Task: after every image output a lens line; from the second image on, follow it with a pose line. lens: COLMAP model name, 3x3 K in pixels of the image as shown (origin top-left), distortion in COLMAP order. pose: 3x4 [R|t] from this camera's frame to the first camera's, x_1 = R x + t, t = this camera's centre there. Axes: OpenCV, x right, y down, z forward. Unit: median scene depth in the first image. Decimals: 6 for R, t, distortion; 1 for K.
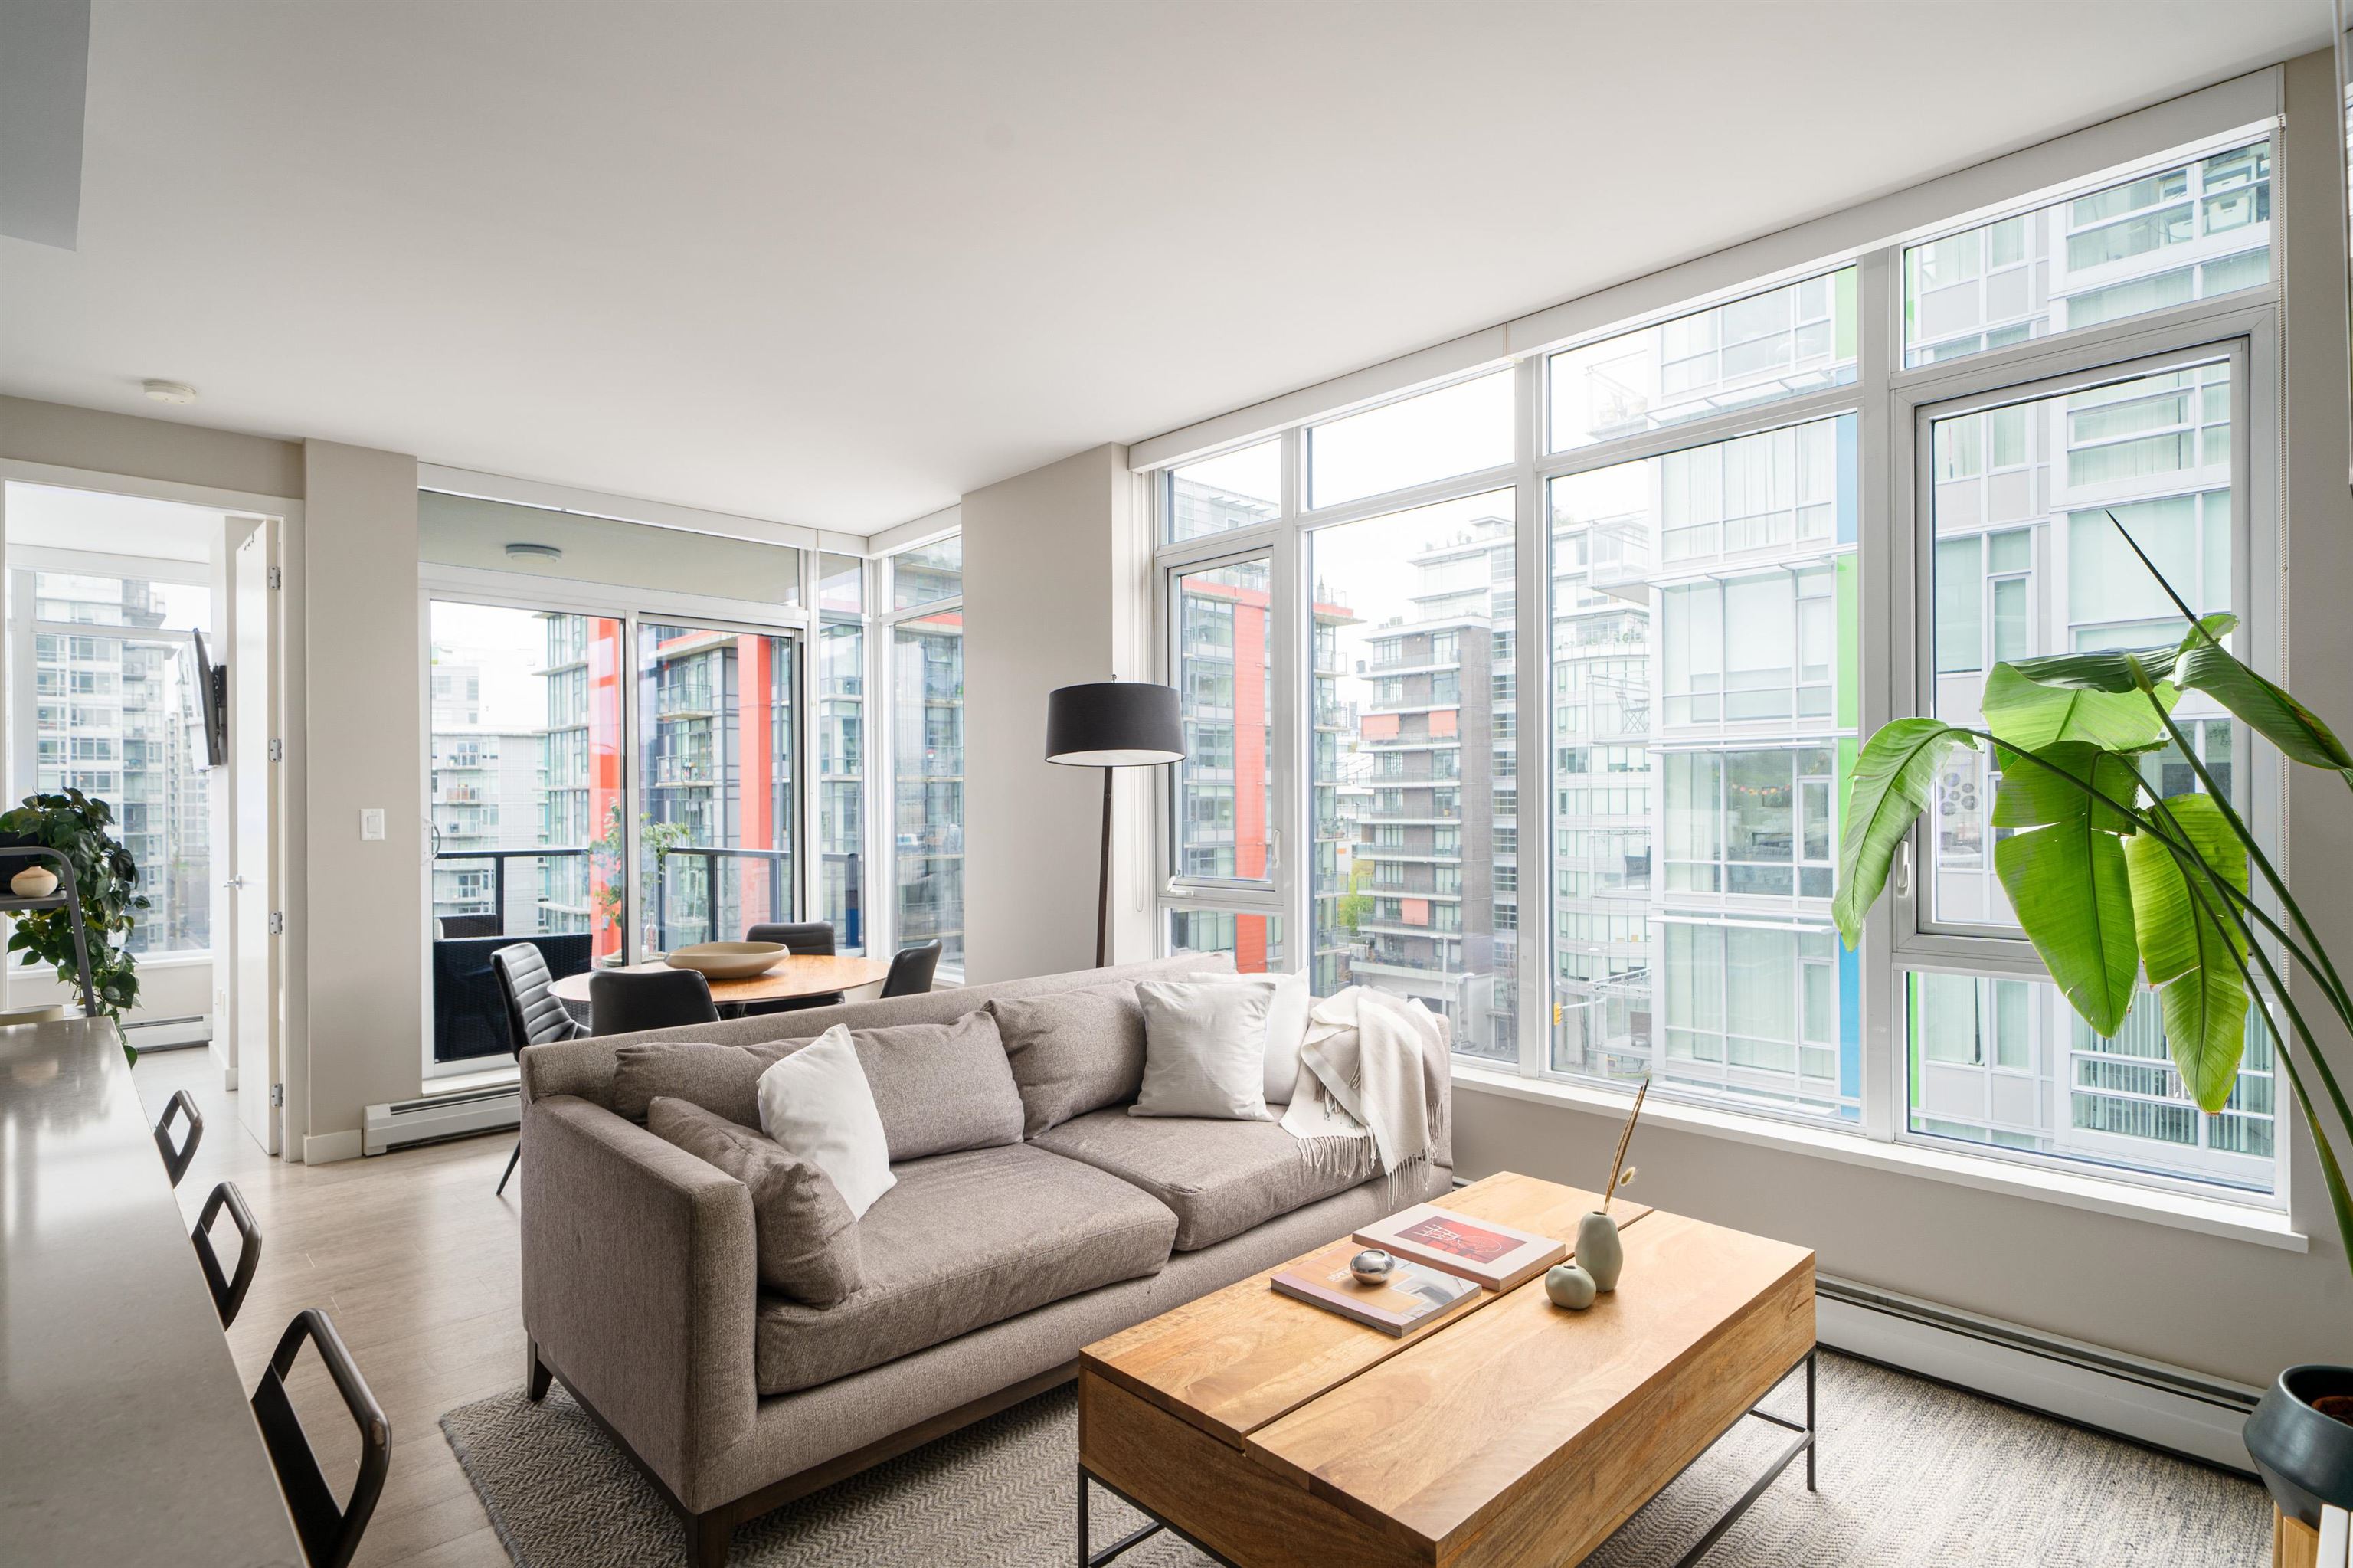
lens RADIAL K [[1168.3, 0, 1178.5], [0, 1168.3, 803.5], [0, 0, 1]] dist [0.001750, 0.001650]
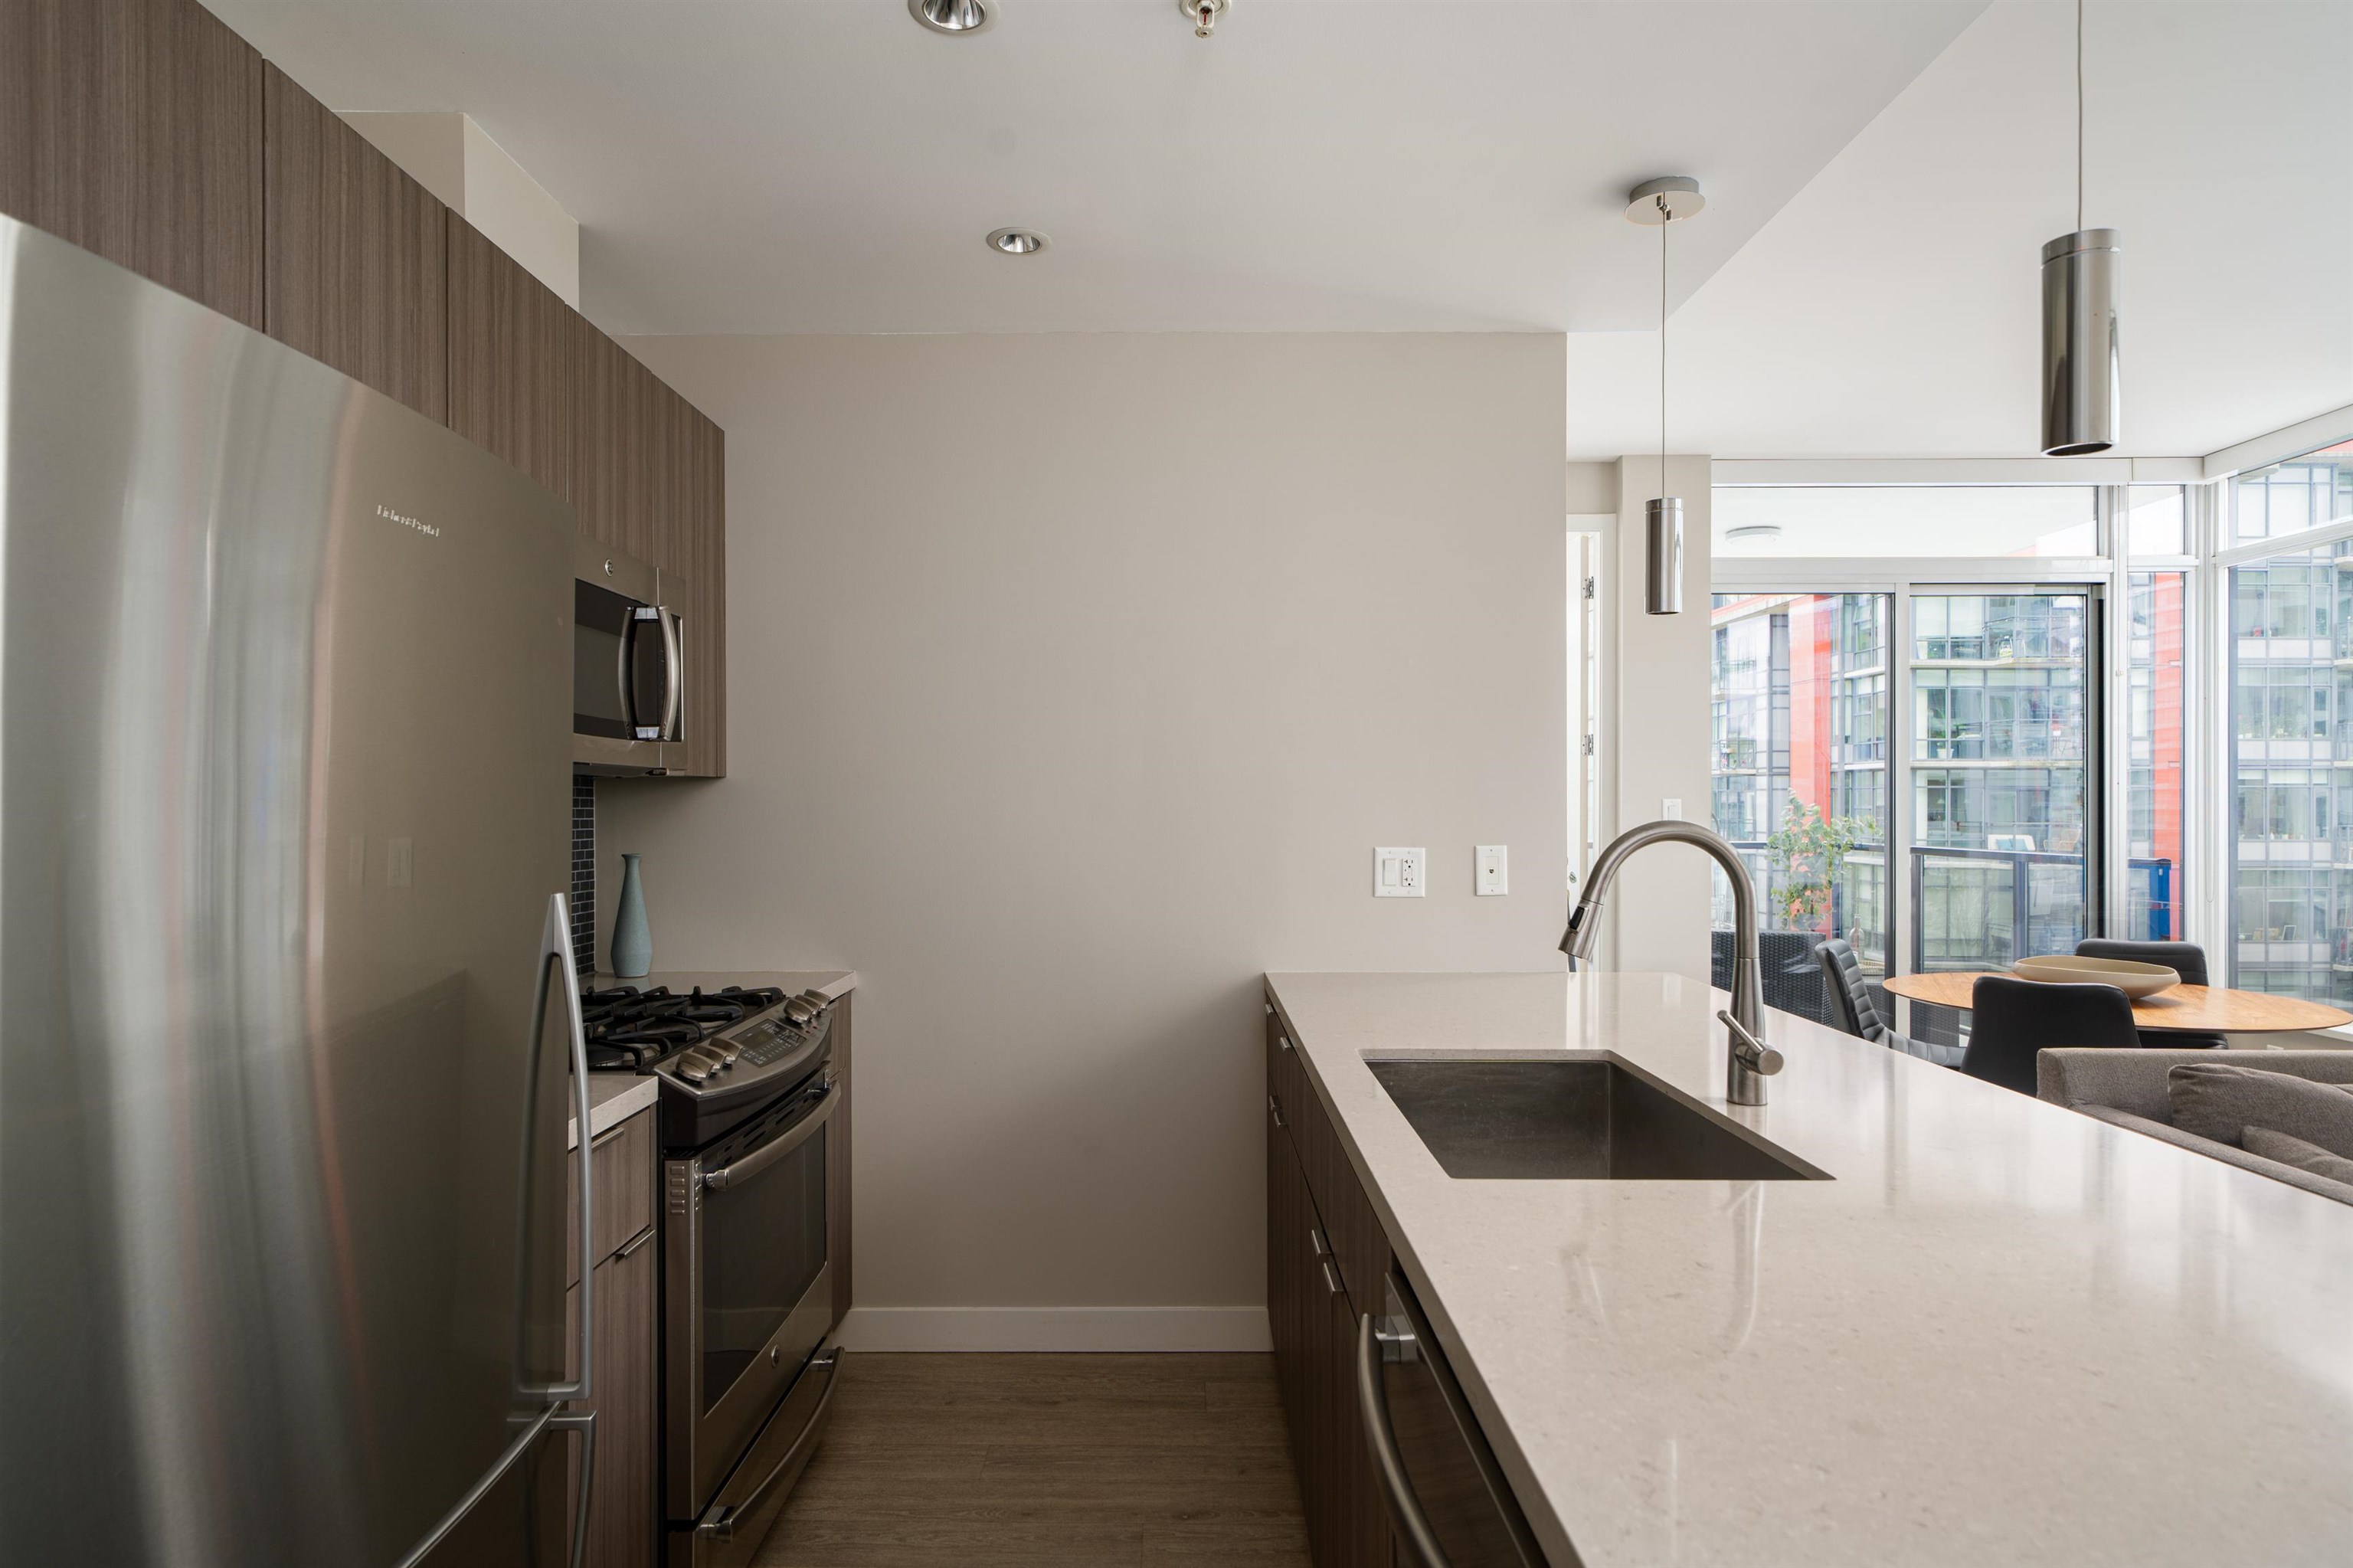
lens RADIAL K [[1320.9, 0, 1168.9], [0, 1320.9, 806.0], [0, 0, 1]] dist [0.003464, -0.000186]
pose [[0.711860, 0.009283, -0.702260, -0.234206], [-0.003136, 0.999945, 0.010039, -0.000759], [0.702314, -0.004944, 0.711850, -0.214643]]
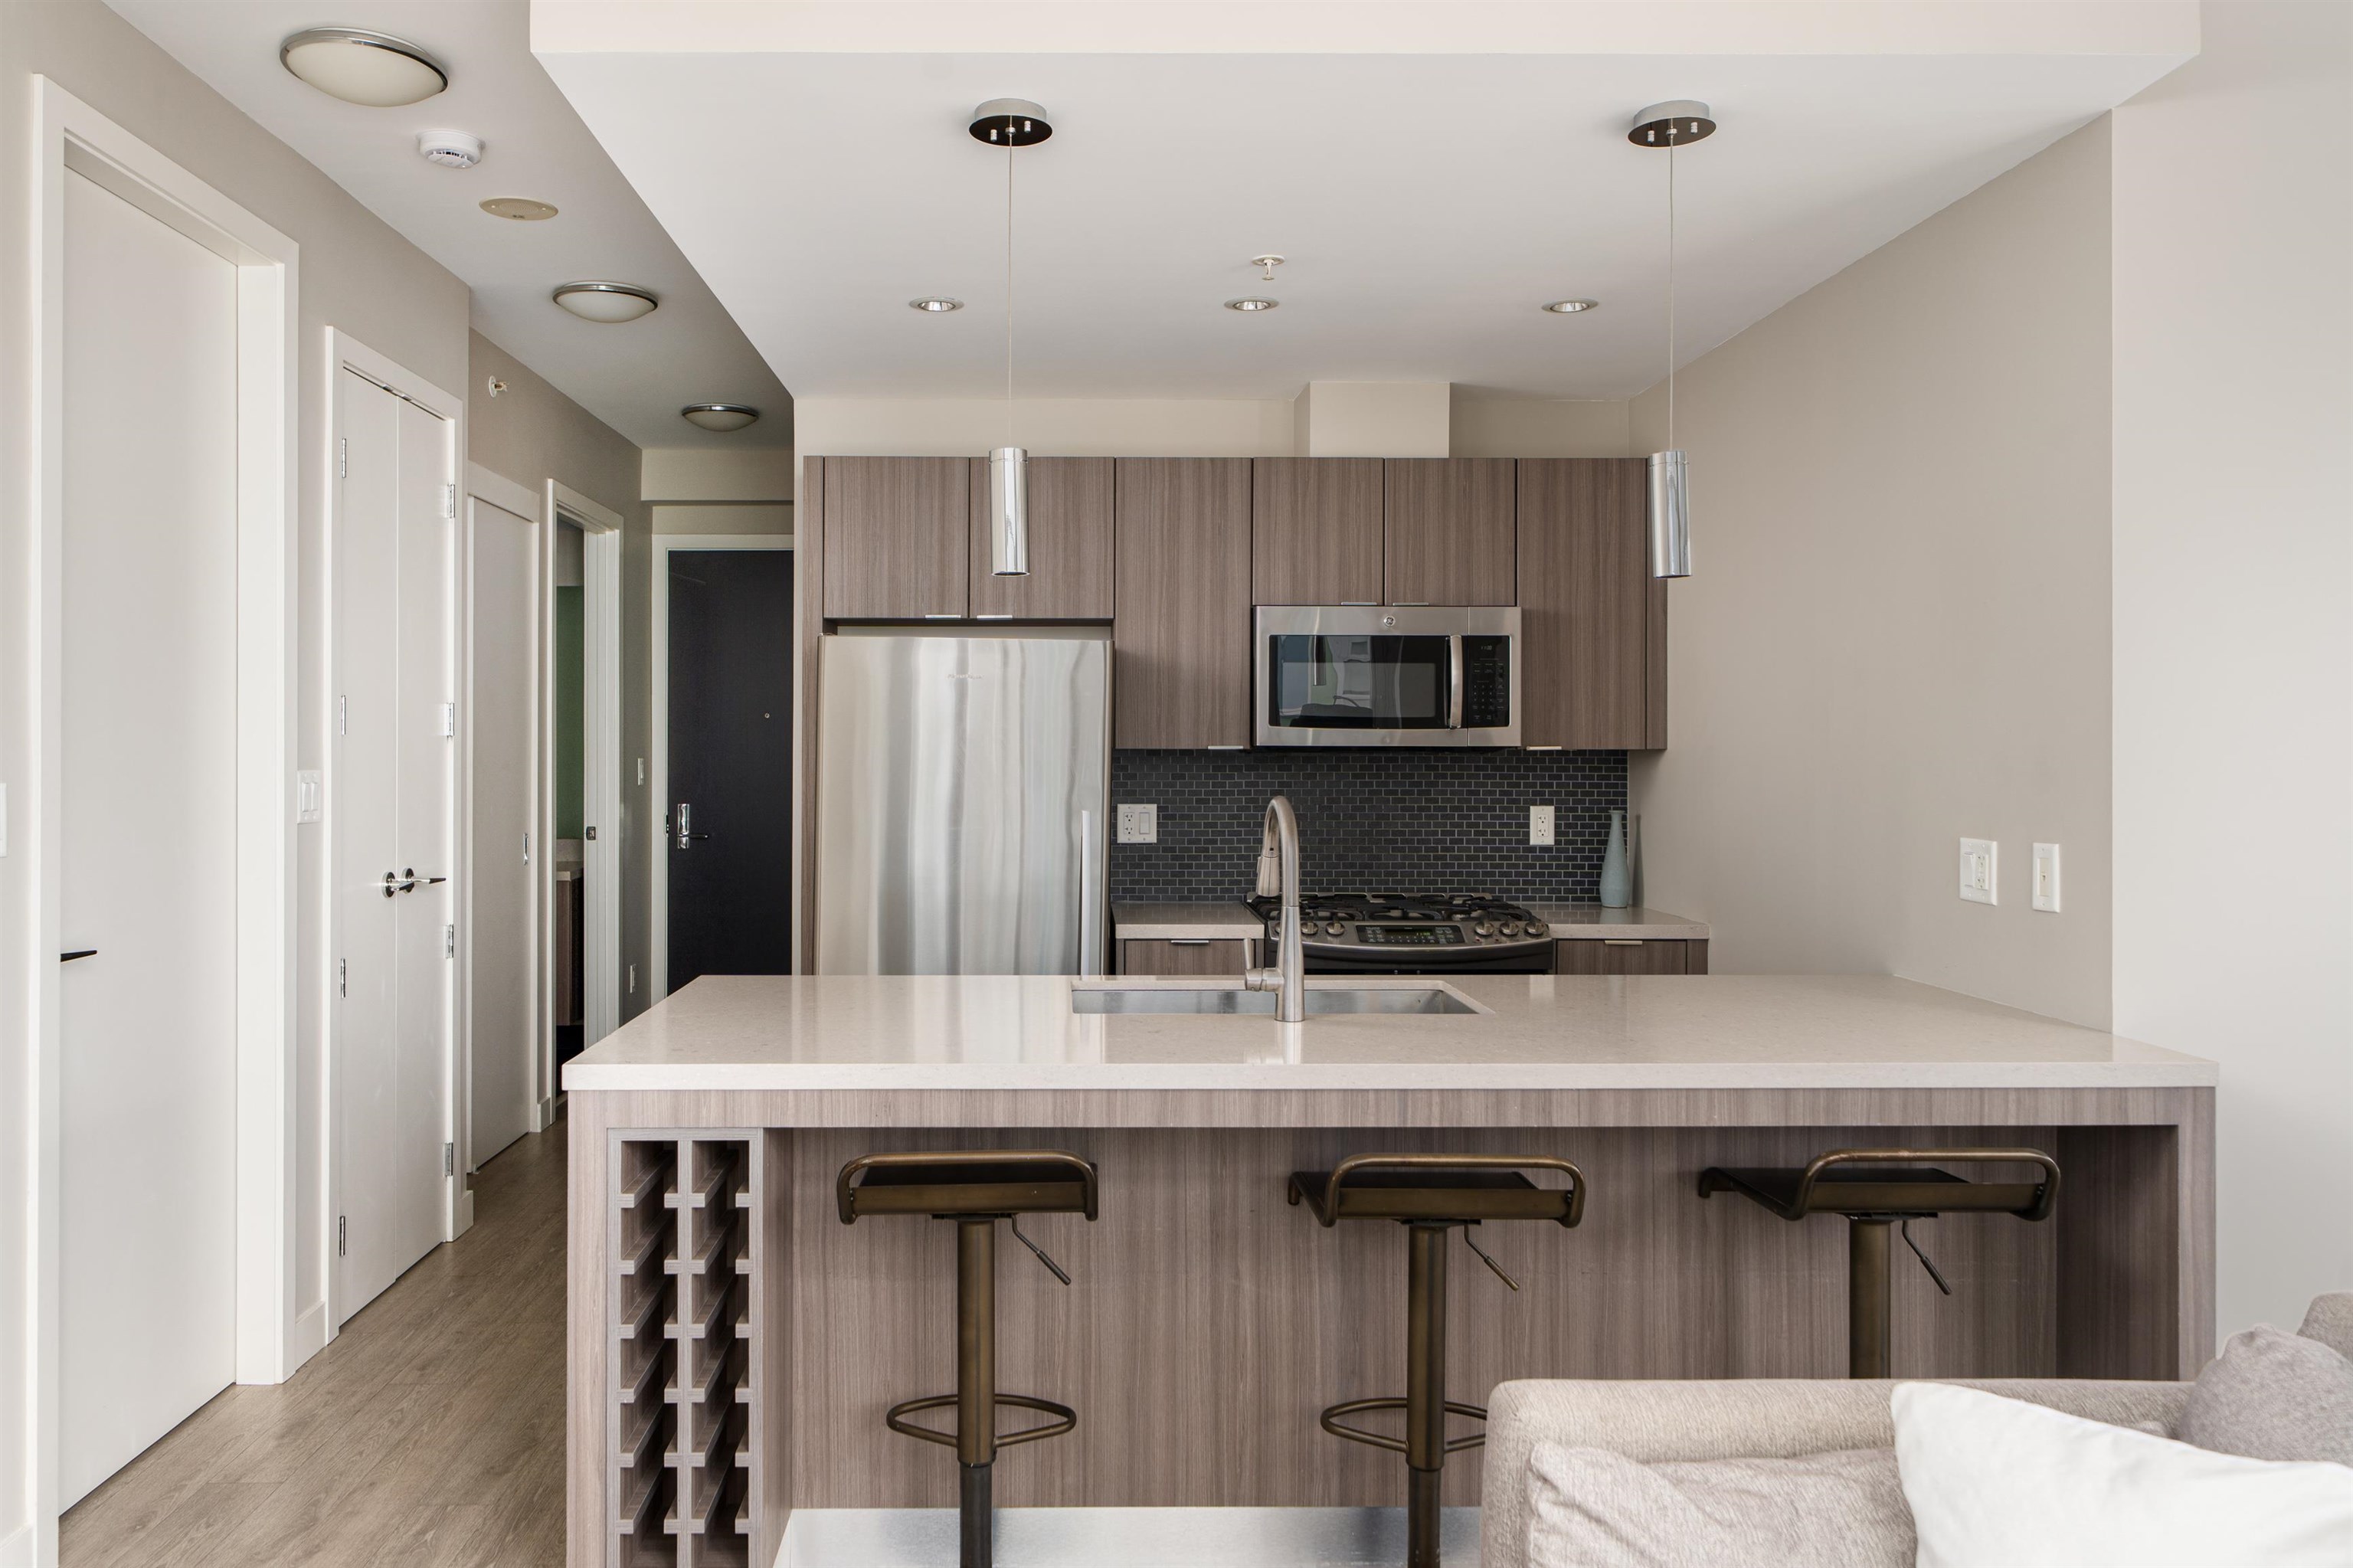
lens RADIAL K [[1683.5, 0, 1089.4], [0, 1683.5, 738.5], [0, 0, 1]] dist [-0.006300, 0.001309]
pose [[-0.688959, 0.002846, -0.724795, 0.216271], [0.006292, 0.999978, -0.002054, -0.018681], [0.724773, -0.005976, -0.688962, 0.783218]]
